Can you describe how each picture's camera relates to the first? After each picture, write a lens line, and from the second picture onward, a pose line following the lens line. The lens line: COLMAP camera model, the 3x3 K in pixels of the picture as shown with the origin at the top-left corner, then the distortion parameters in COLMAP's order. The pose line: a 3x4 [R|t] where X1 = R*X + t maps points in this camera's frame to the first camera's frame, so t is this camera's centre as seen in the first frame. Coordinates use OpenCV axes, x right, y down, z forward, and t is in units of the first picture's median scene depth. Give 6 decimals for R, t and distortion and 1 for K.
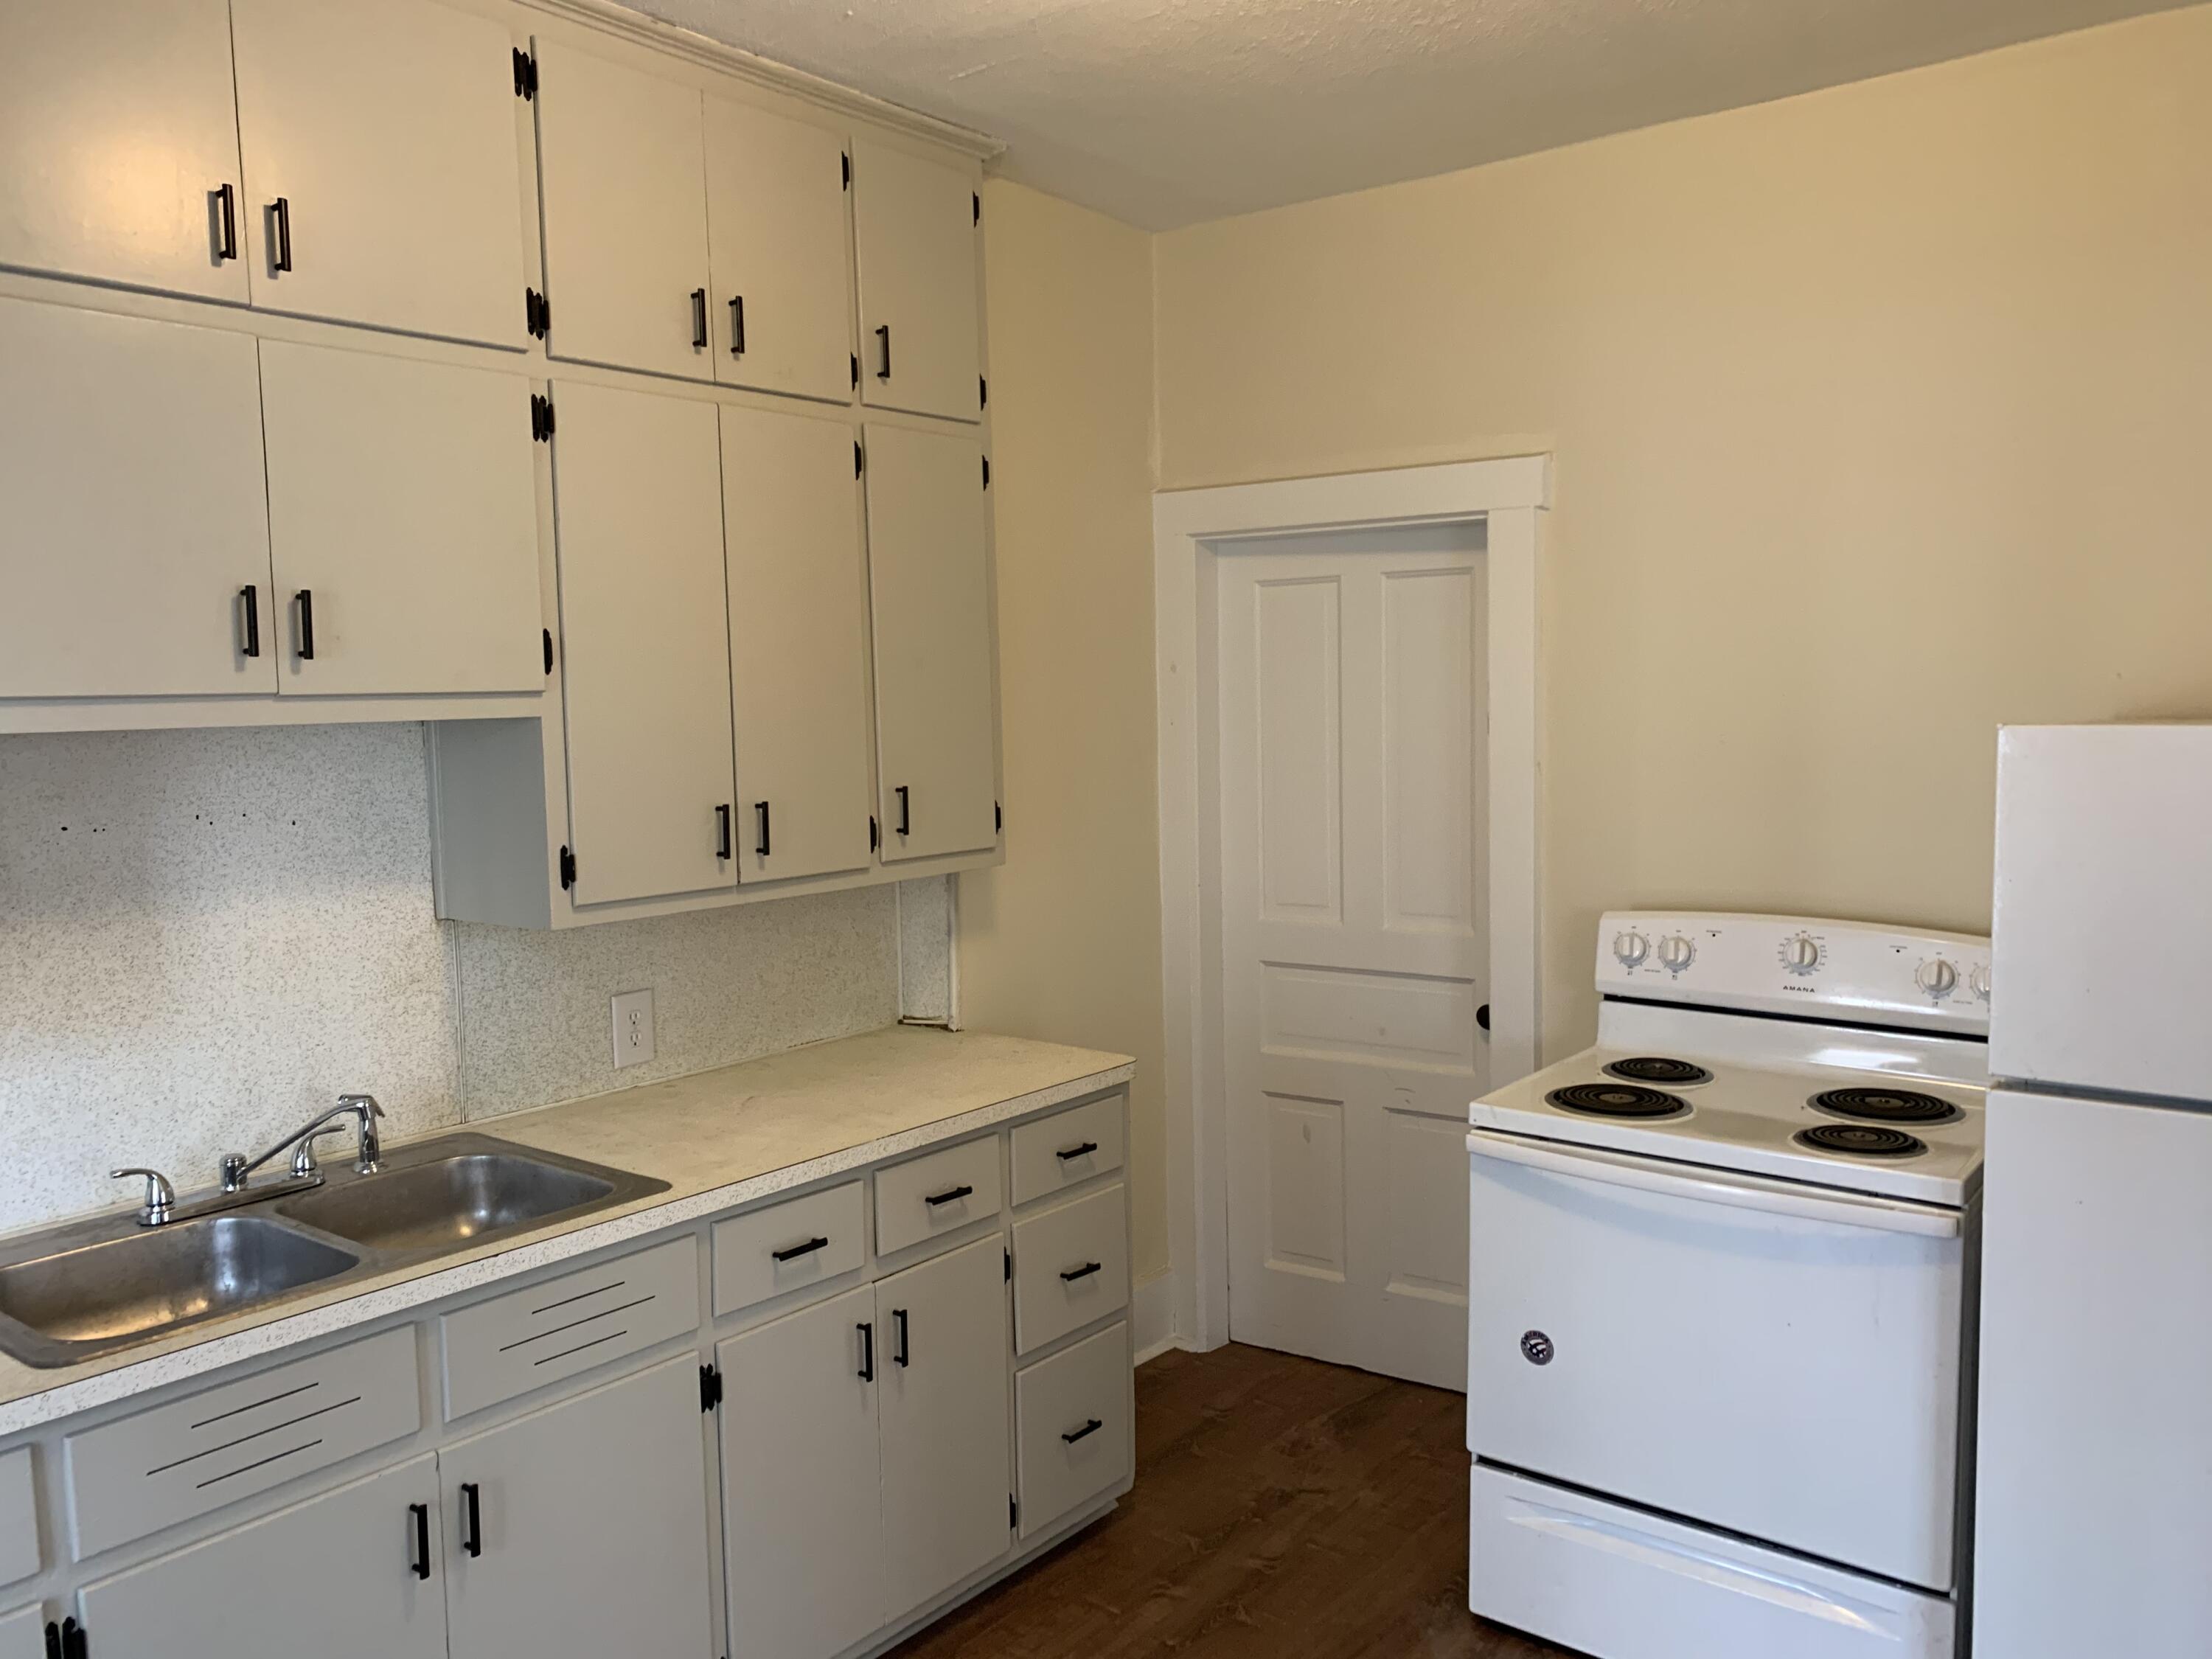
lens RADIAL K [[1685.6, 0, 1105.2], [0, 1685.6, 832.4], [0, 0, 1]] dist [0.038167, -0.092604]
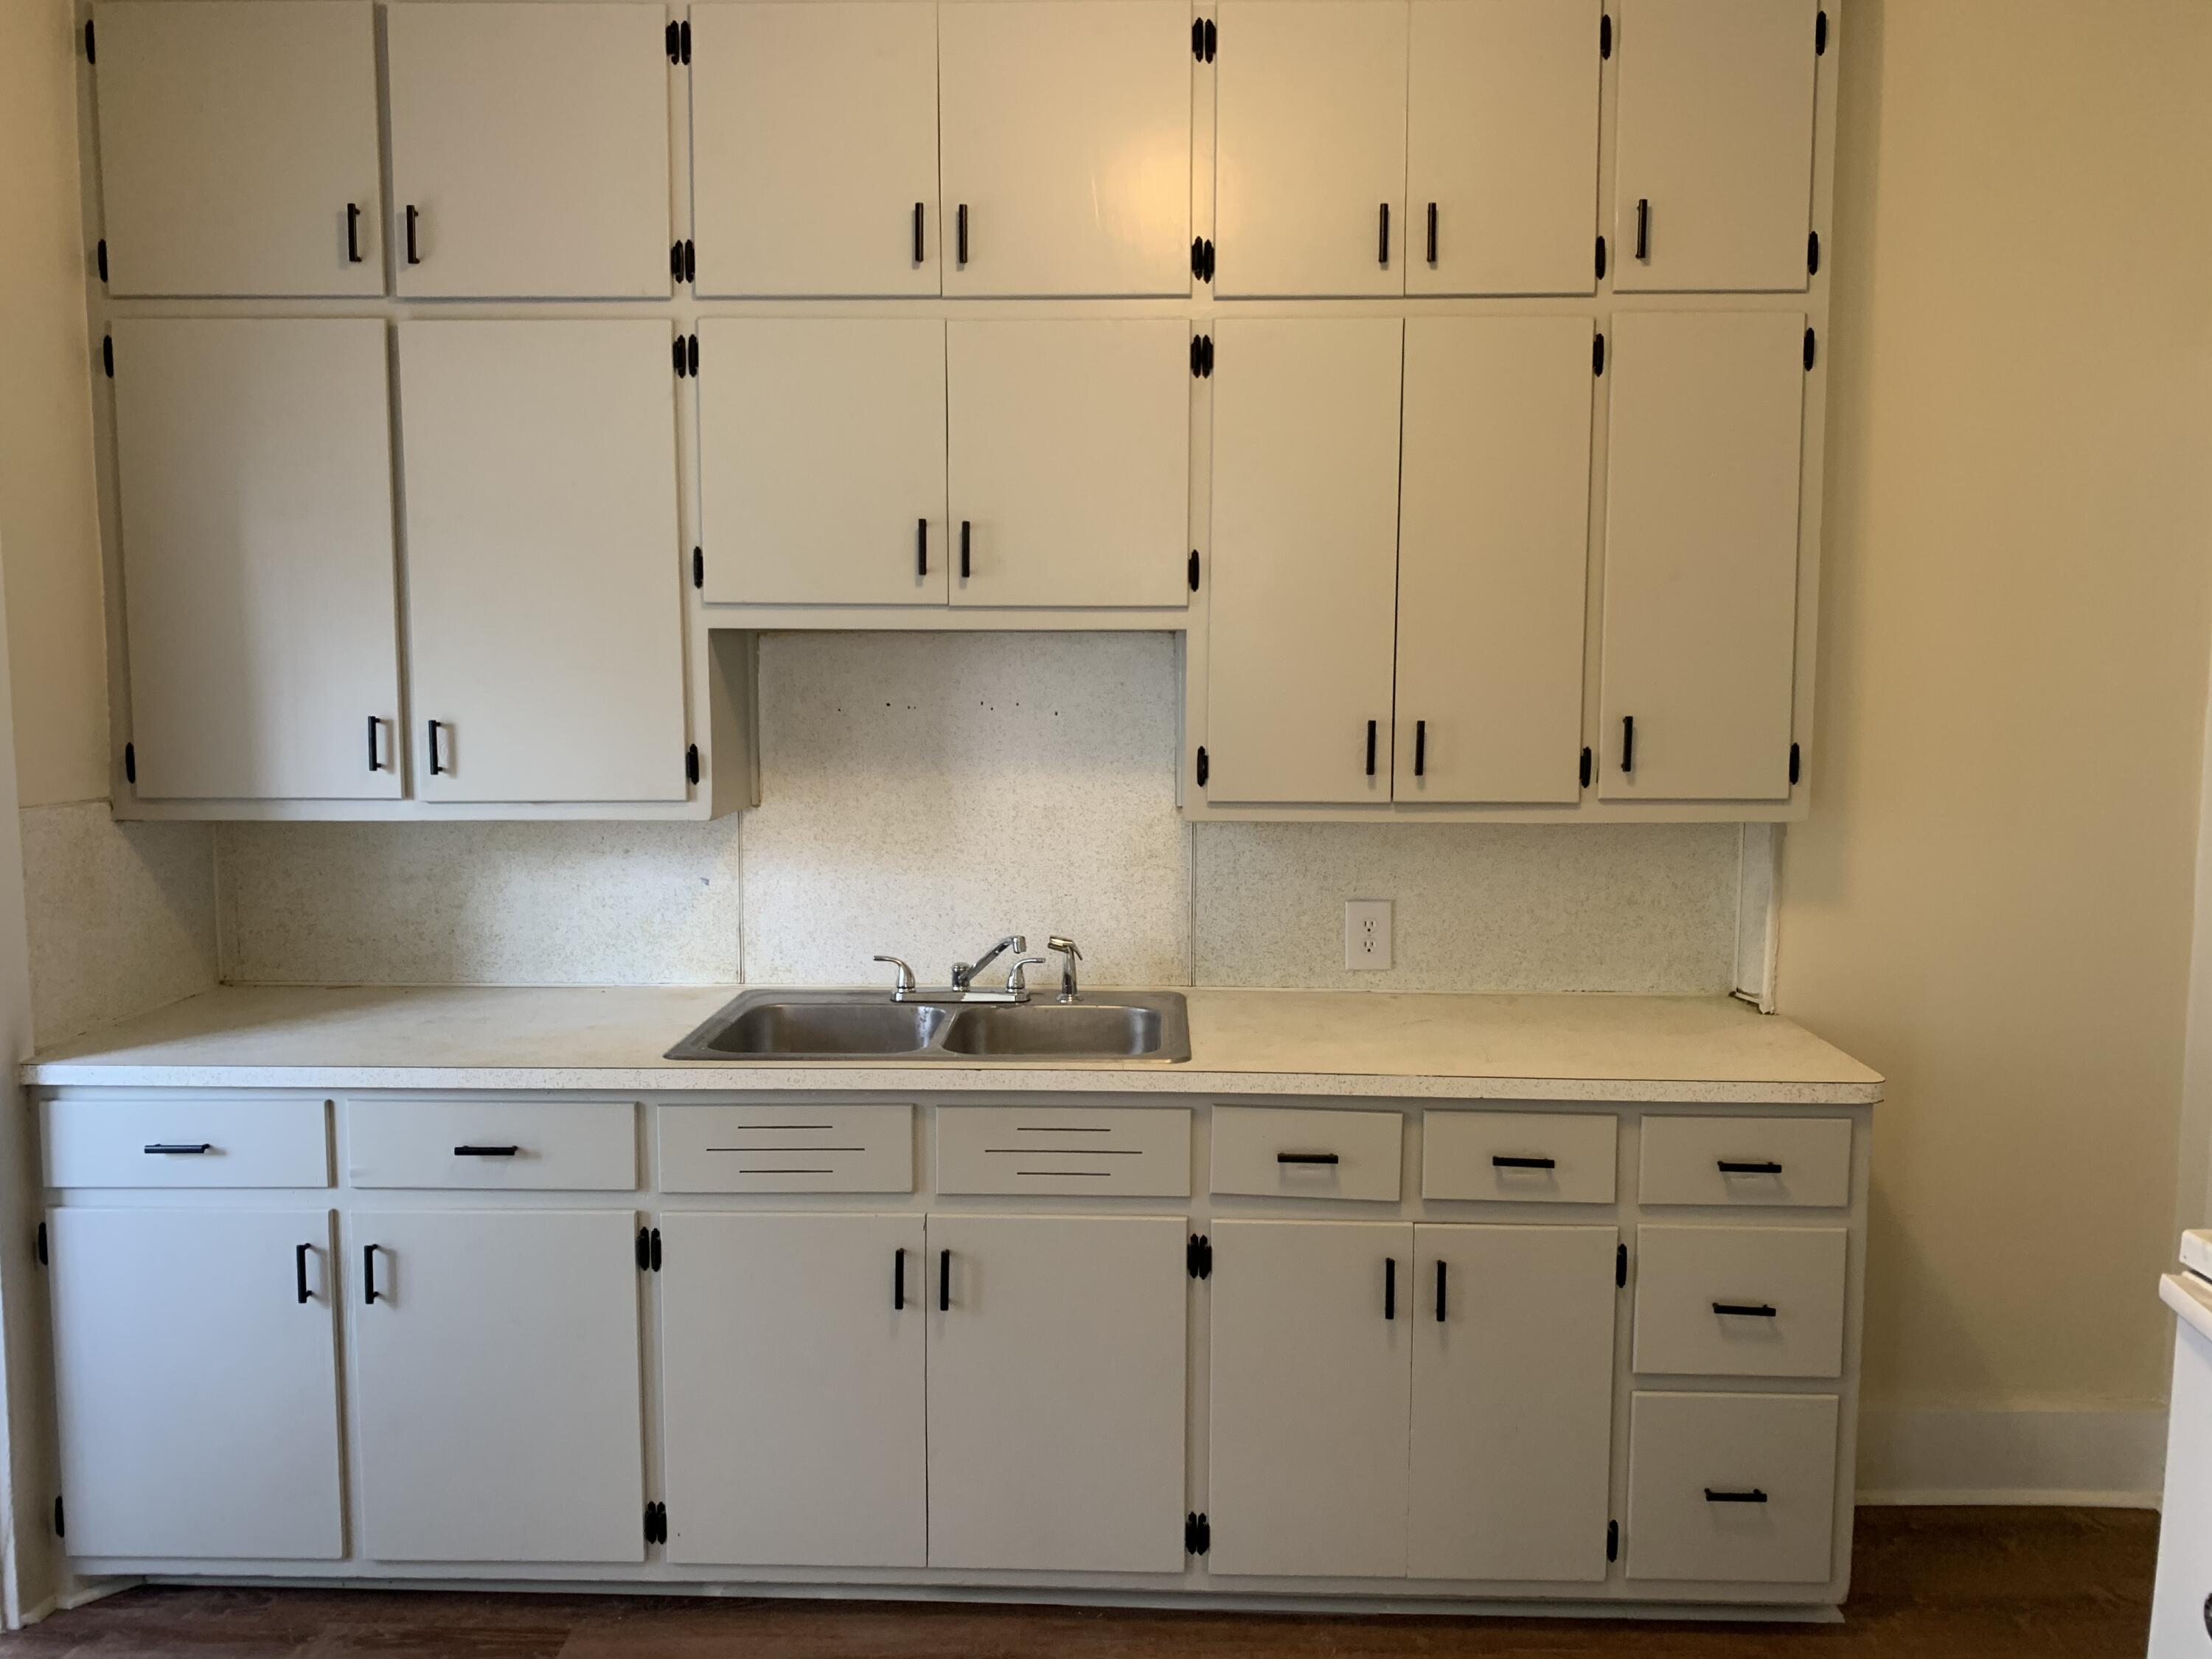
lens RADIAL K [[1609.1, 0, 1101.9], [0, 1609.1, 829.4], [0, 0, 1]] dist [0.037968, -0.083780]
pose [[0.596529, 0.103116, -0.795940, 0.445254], [-0.082263, 0.994345, 0.067167, -0.002894], [0.798364, 0.025409, 0.601638, 0.289642]]
